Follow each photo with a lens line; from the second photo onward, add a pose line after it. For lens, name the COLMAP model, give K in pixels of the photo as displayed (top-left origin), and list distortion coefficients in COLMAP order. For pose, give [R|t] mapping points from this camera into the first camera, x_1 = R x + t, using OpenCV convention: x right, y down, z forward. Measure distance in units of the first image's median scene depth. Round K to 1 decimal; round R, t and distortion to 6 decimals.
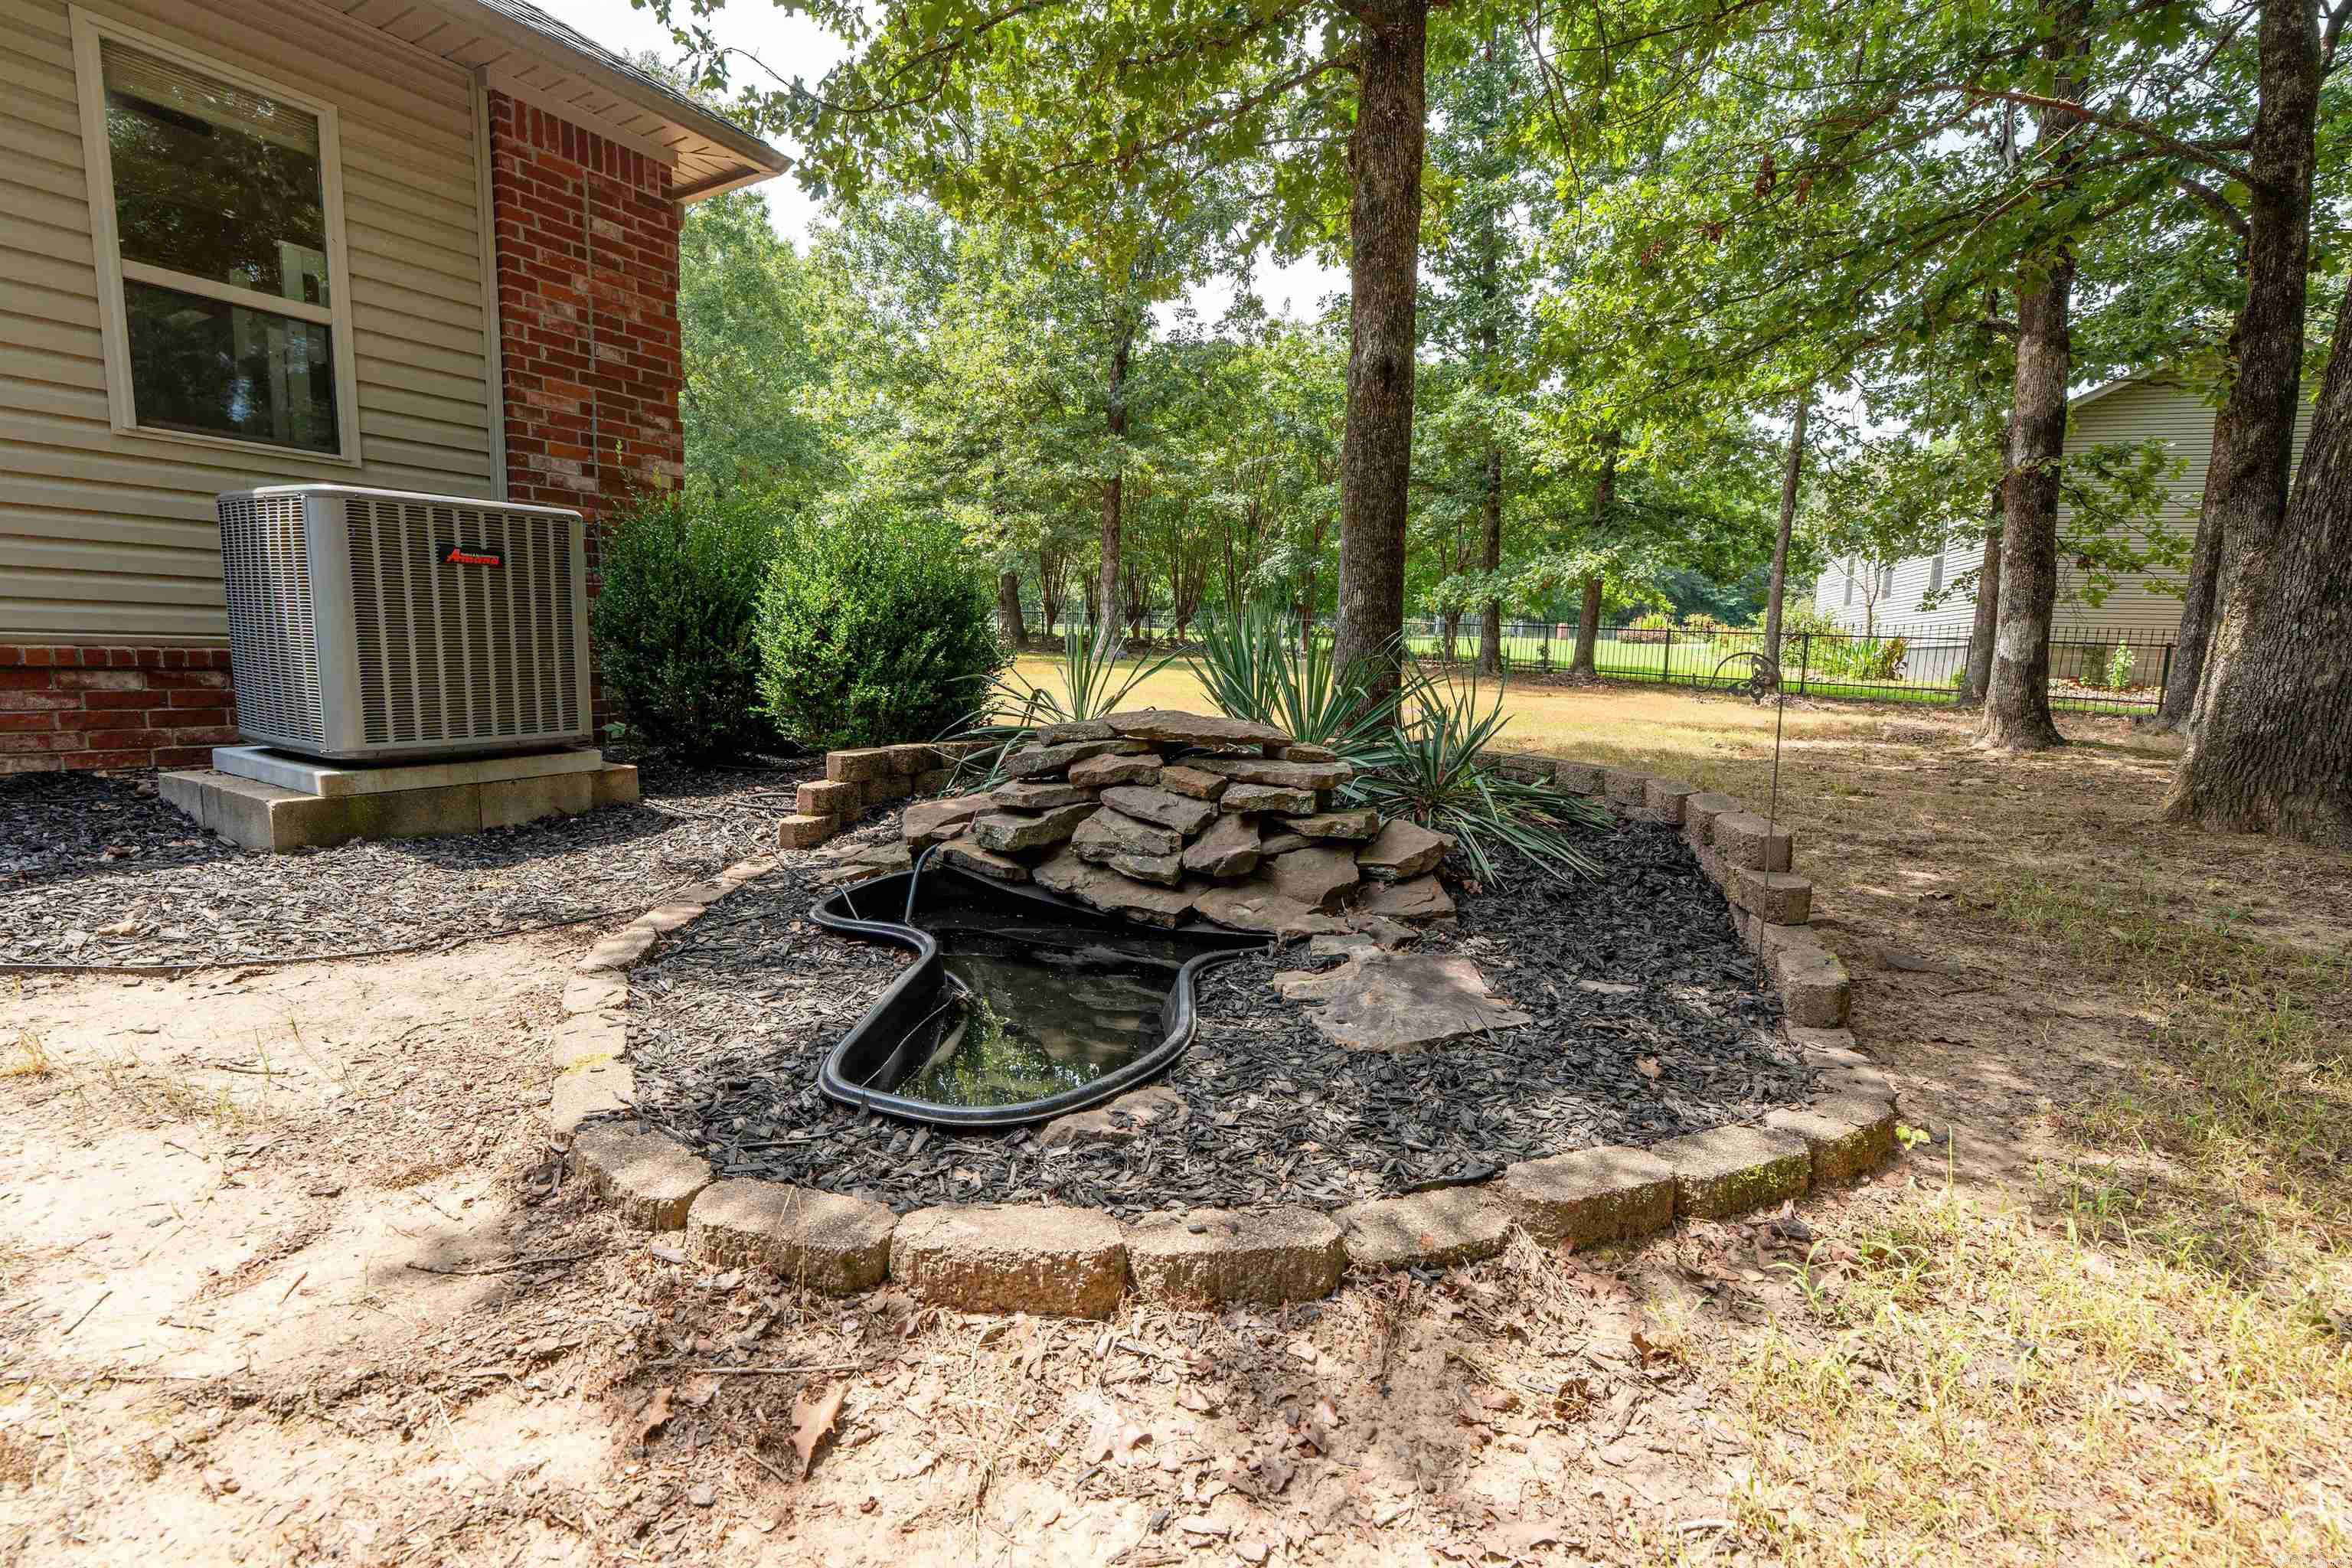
lens RADIAL K [[1057.2, 0, 1172.6], [0, 1057.2, 788.6], [0, 0, 1]] dist [0.000661, -0.000648]
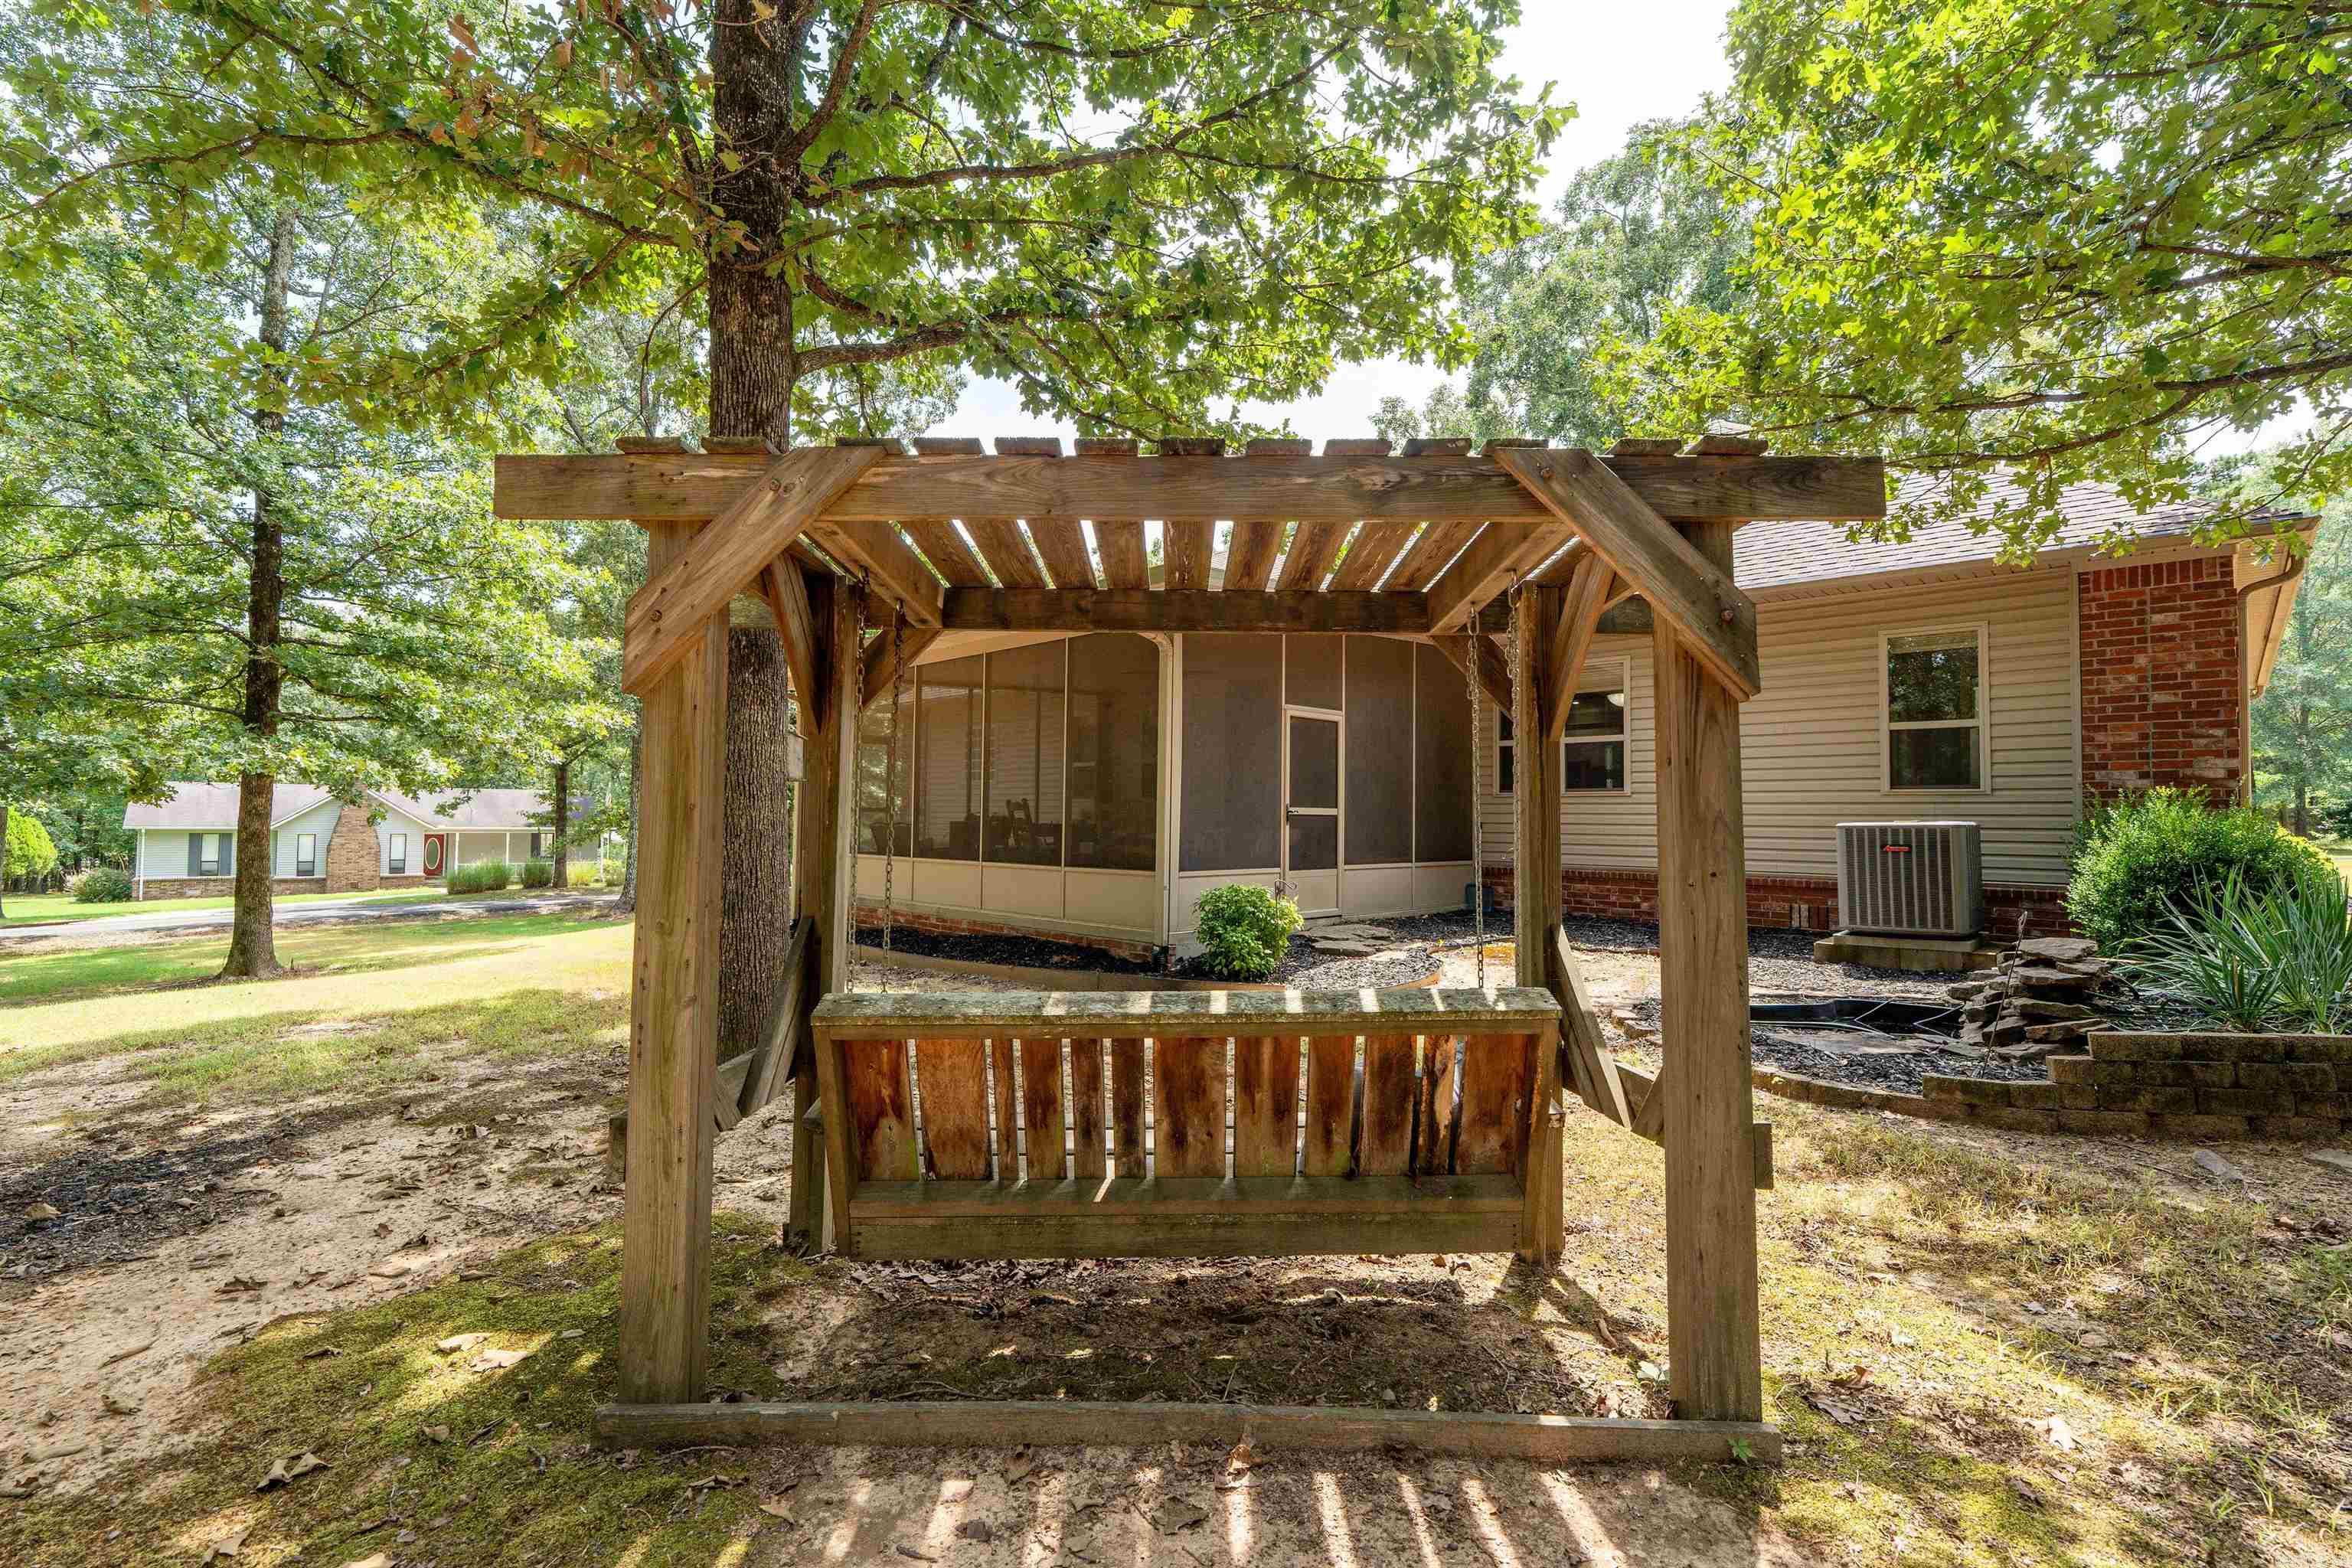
lens RADIAL K [[1057.2, 0, 1176.7], [0, 1057.2, 778.5], [0, 0, 1]] dist [0.000661, -0.000648]
pose [[-0.225139, -0.065111, -0.972149, 1.345182], [-0.138493, 0.989772, -0.034218, -0.051716], [0.964433, 0.126932, -0.231854, 0.001910]]
